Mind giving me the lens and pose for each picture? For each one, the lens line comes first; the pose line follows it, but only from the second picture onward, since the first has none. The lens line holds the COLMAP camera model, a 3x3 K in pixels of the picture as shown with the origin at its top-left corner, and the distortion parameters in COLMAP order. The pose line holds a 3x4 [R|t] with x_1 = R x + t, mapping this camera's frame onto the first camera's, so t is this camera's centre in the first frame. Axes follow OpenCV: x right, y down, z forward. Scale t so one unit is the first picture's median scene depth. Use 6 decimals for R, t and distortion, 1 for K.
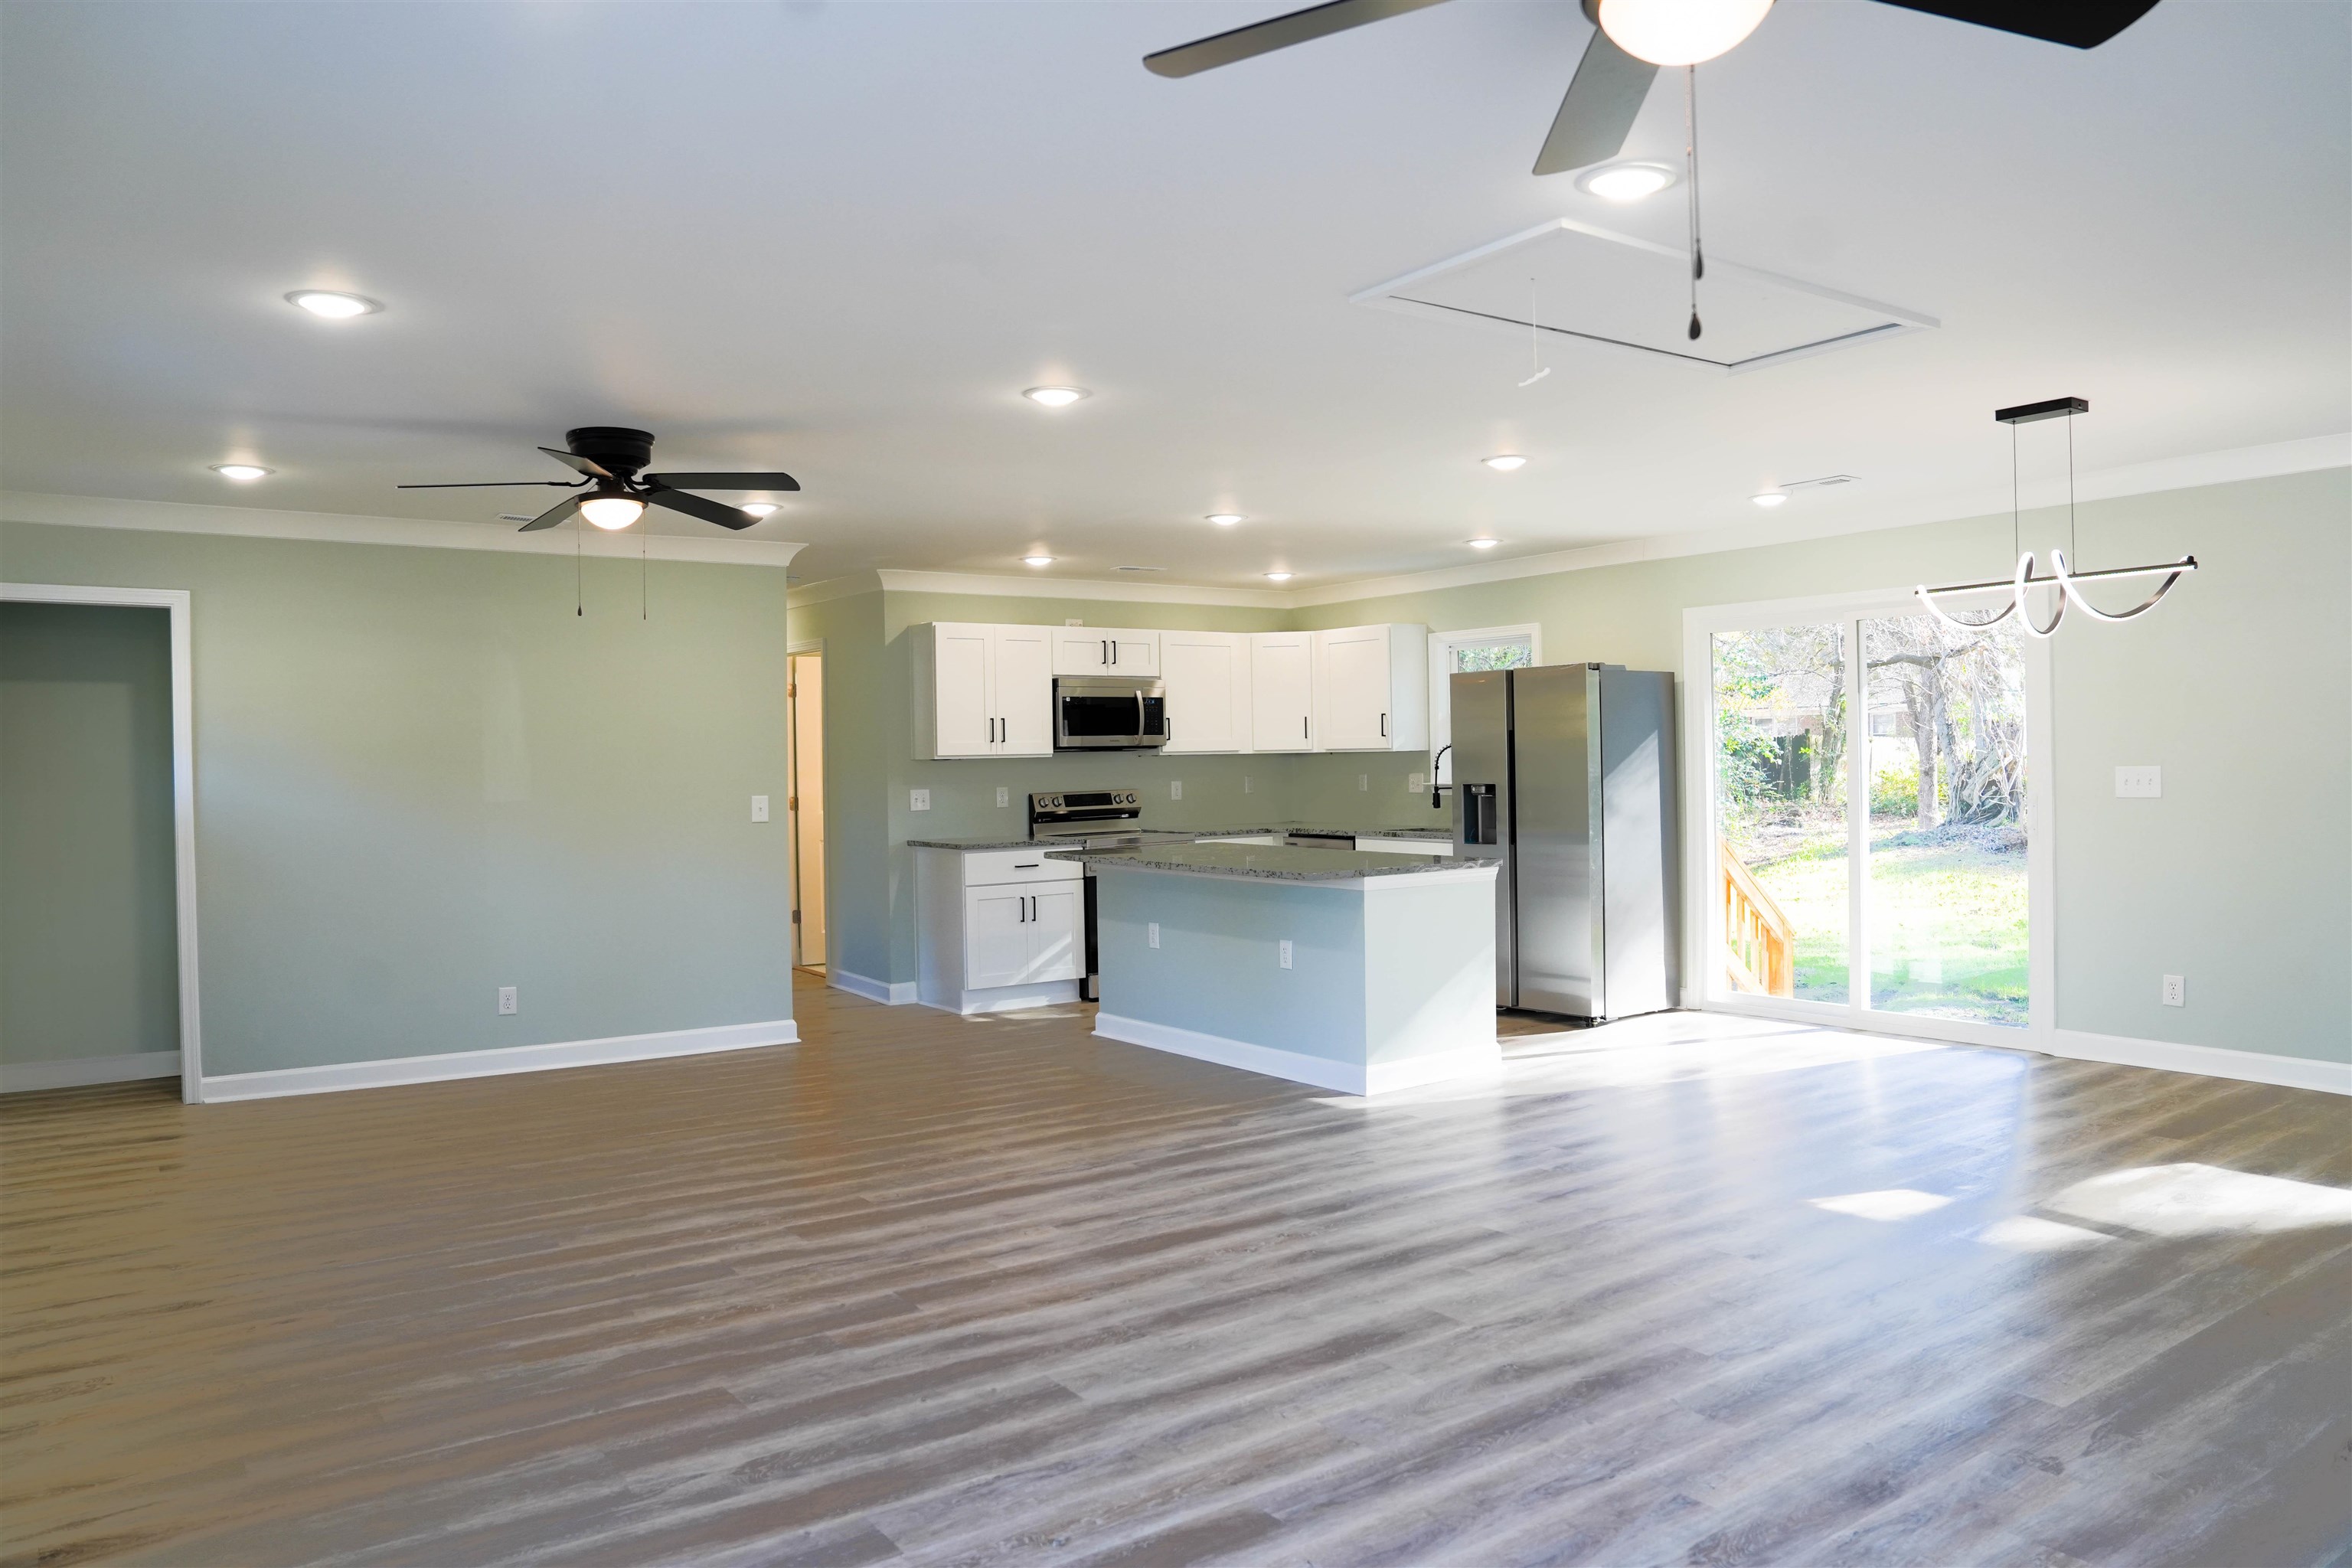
lens RADIAL K [[1647.2, 0, 1193.4], [0, 1647.2, 778.8], [0, 0, 1]] dist [-0.074830, 0.003283]
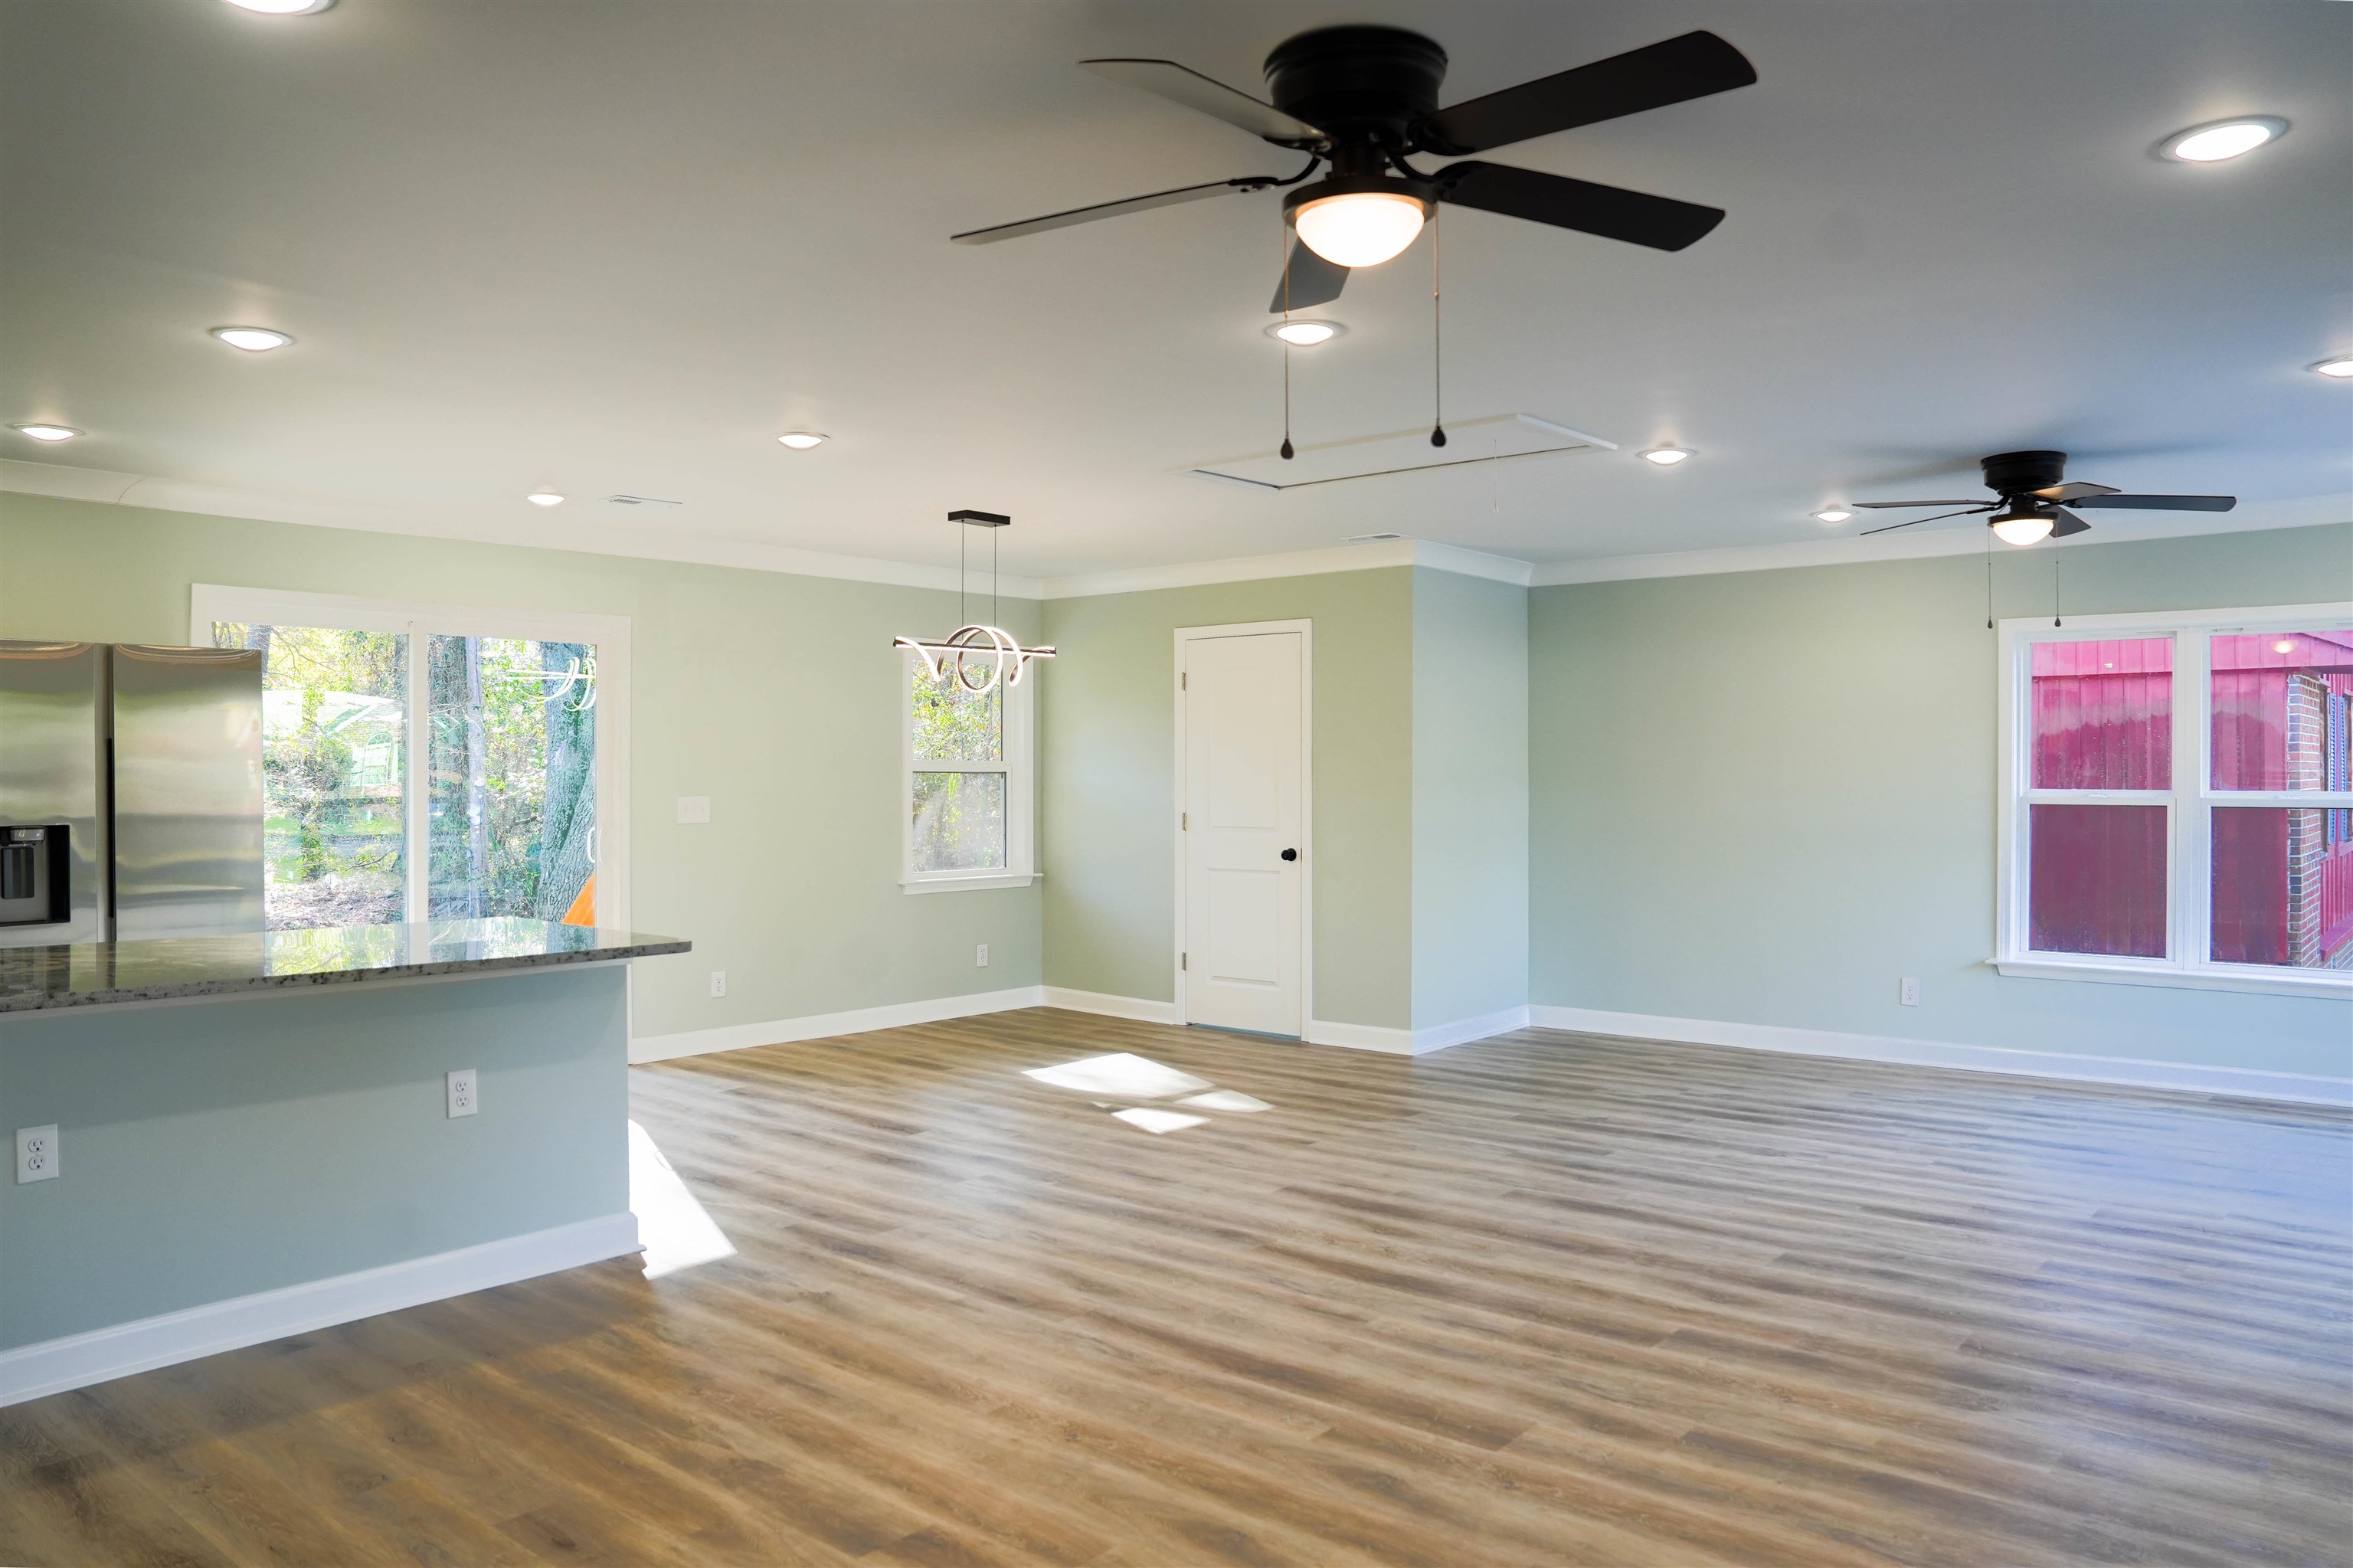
lens RADIAL K [[1648.0, 0, 1193.4], [0, 1648.0, 780.1], [0, 0, 1]] dist [-0.074830, 0.003283]
pose [[-0.265369, 0.017230, 0.963993, -0.932112], [0.017861, 0.999757, -0.012953, 0.003011], [-0.963982, 0.013780, -0.265612, 1.384577]]
